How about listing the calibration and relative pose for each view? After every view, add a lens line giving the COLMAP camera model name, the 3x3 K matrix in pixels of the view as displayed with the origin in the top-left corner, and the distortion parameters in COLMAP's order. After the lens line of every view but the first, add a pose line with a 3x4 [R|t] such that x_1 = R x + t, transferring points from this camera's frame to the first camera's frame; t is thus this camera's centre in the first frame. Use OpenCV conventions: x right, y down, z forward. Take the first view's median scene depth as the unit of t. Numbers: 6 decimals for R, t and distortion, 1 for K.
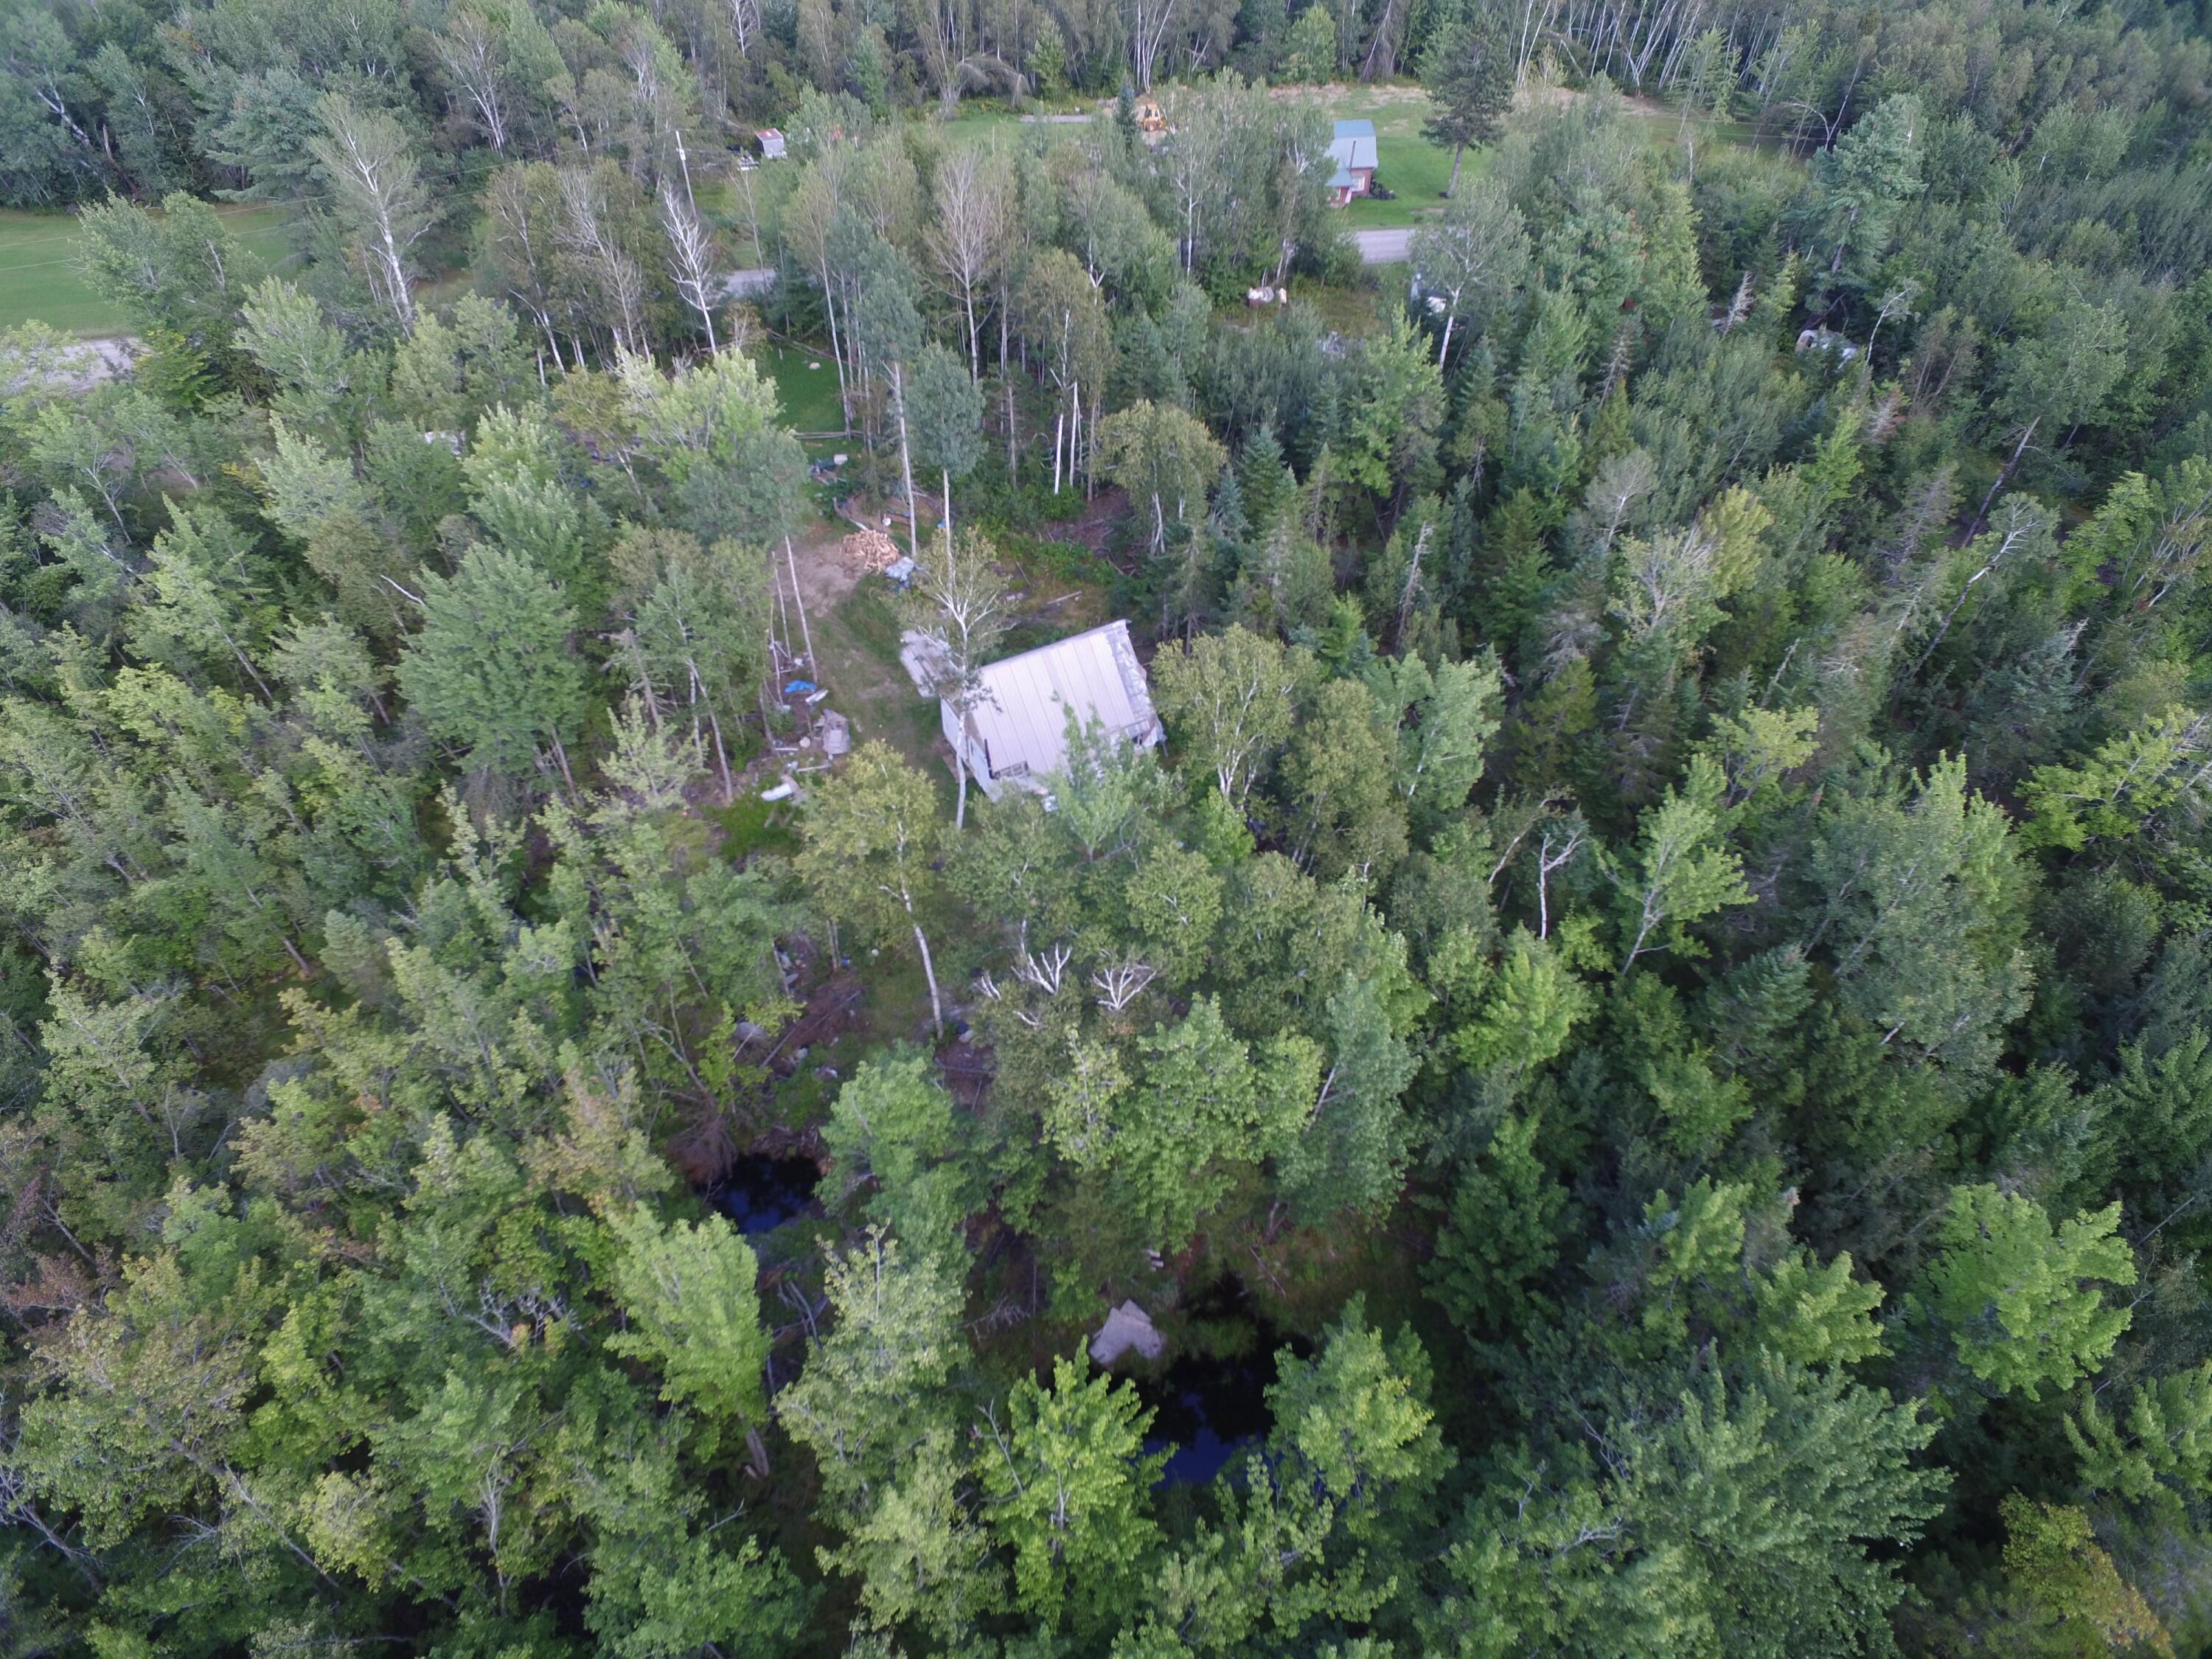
lens RADIAL K [[1281.8, 0, 1102.1], [0, 1281.8, 829.5], [0, 0, 1]] dist [-0.009109, 0.006633]
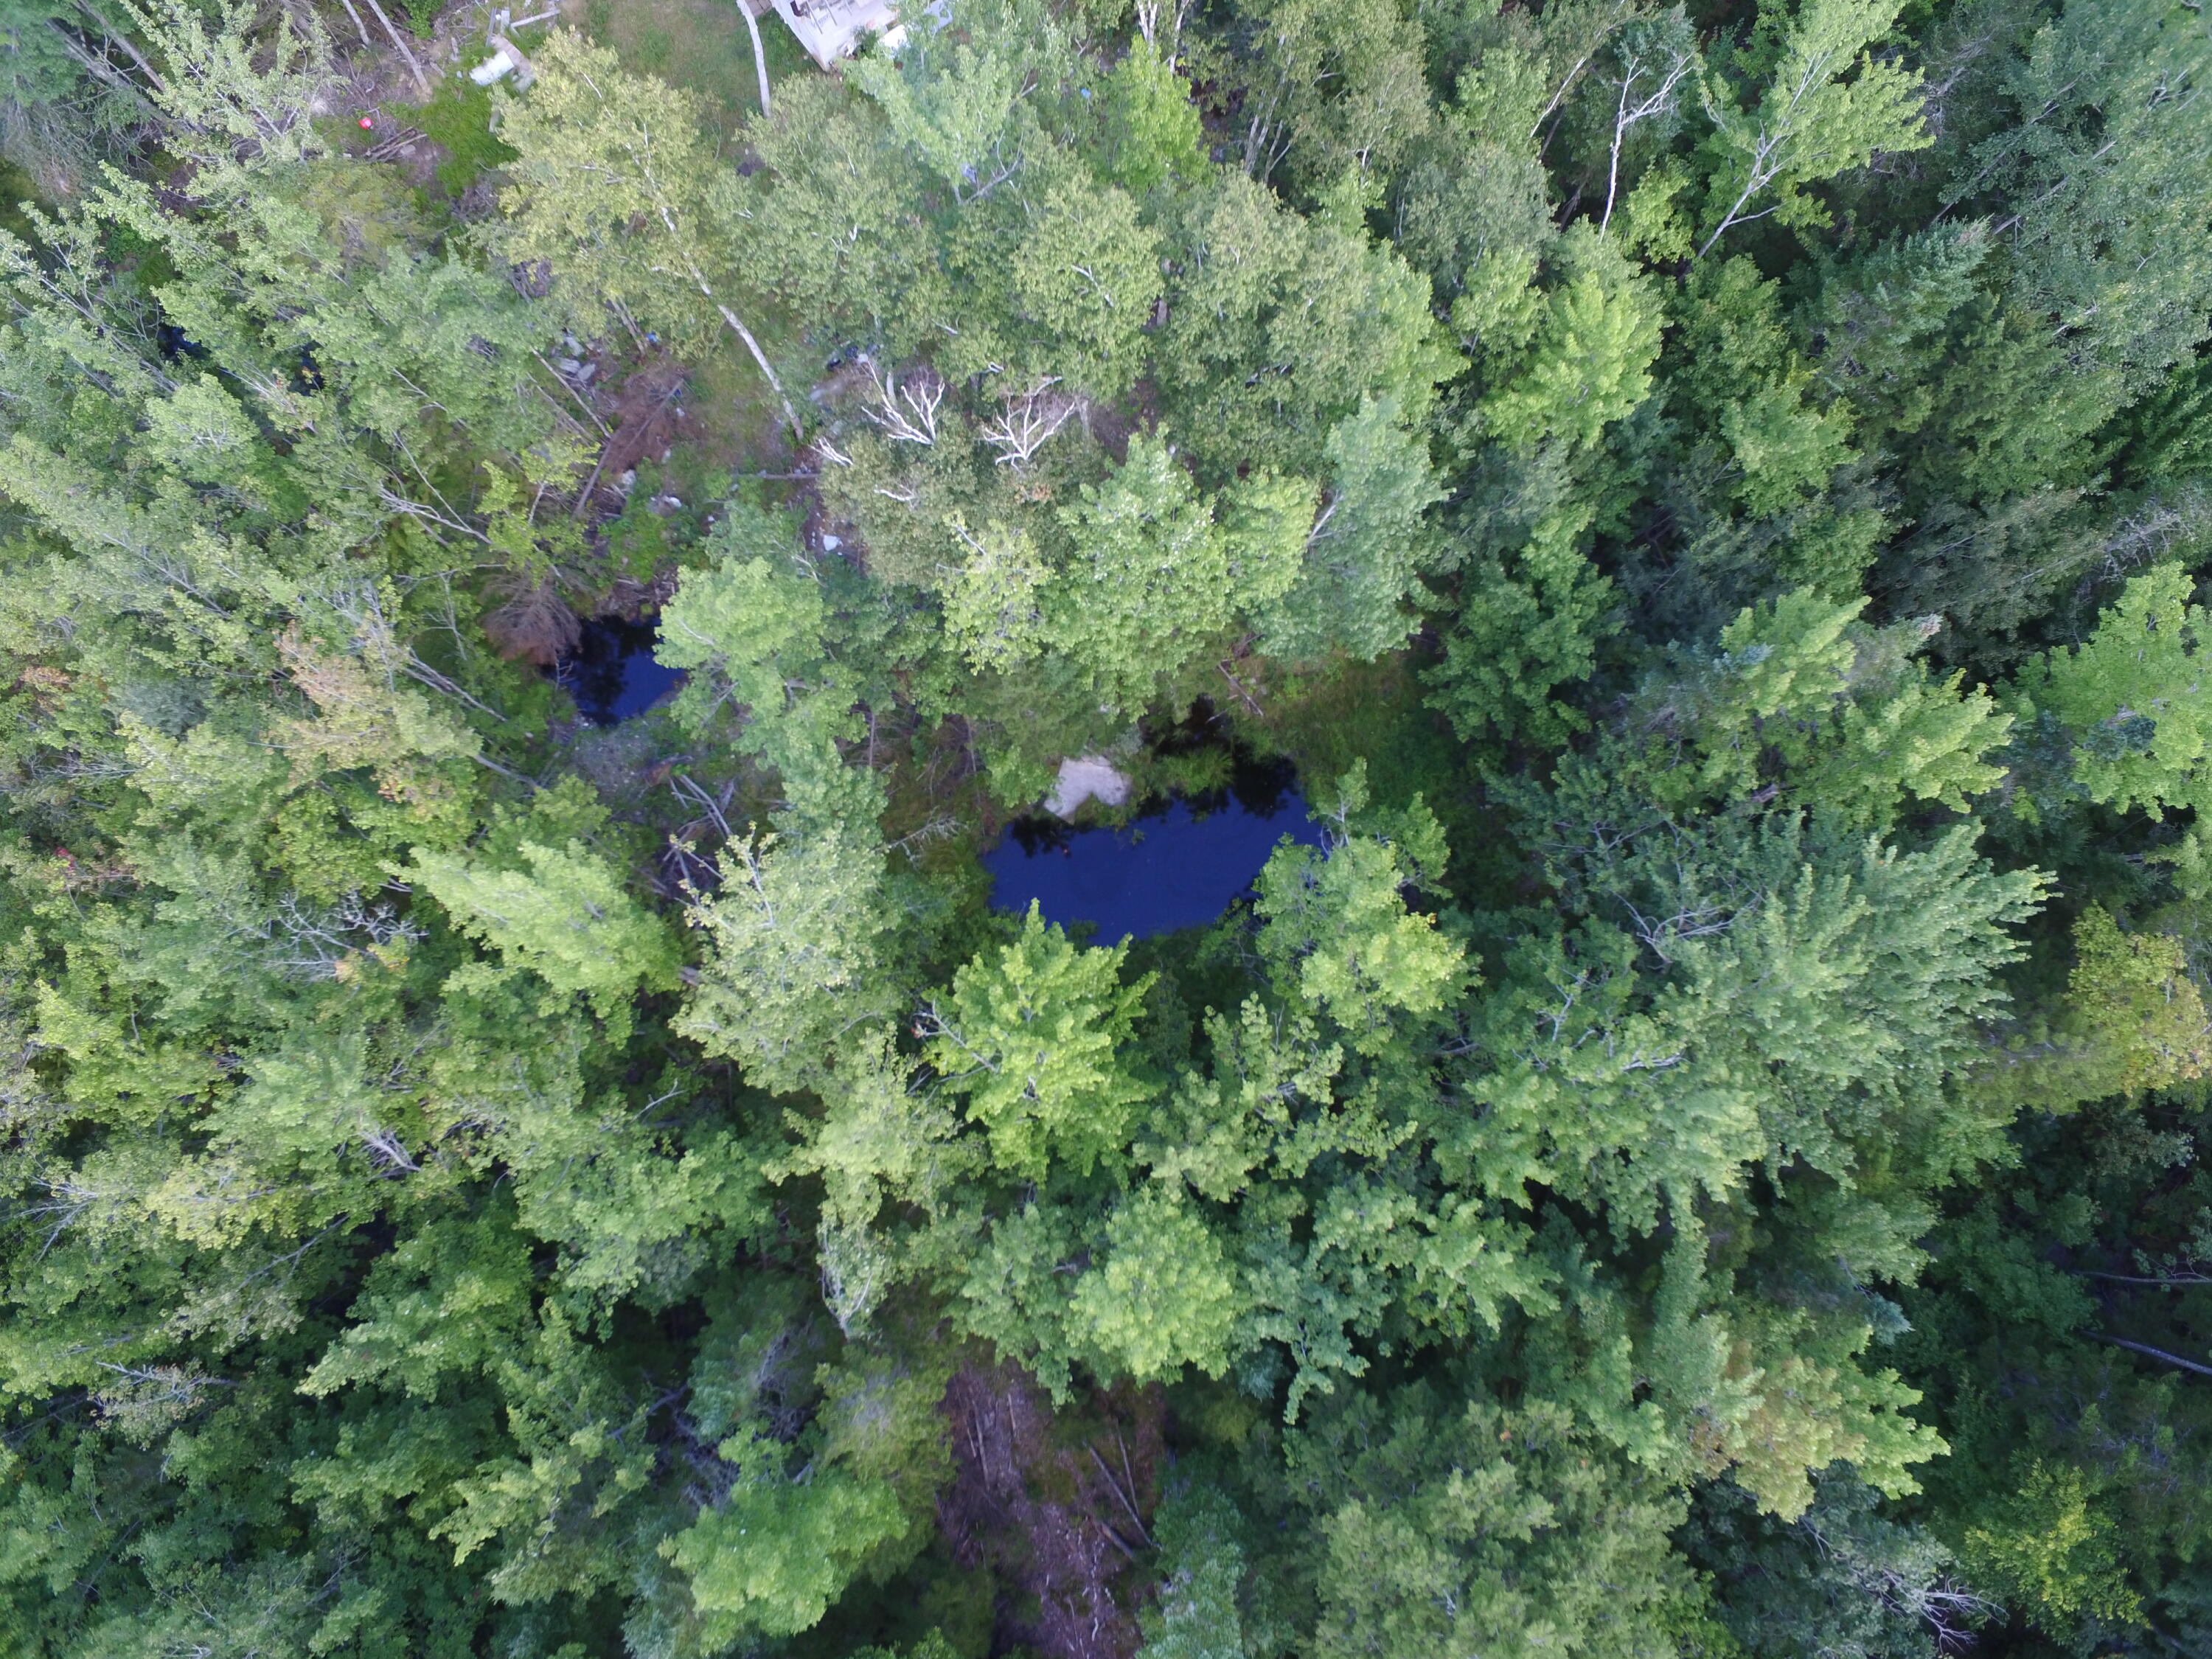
lens RADIAL K [[1281.8, 0, 1110.7], [0, 1281.8, 831.6], [0, 0, 1]] dist [-0.009109, 0.006633]
pose [[0.992457, -0.121864, 0.013383, 0.023407], [0.093244, 0.821198, 0.562974, -0.075405], [-0.079596, -0.557479, 0.826366, 0.290354]]
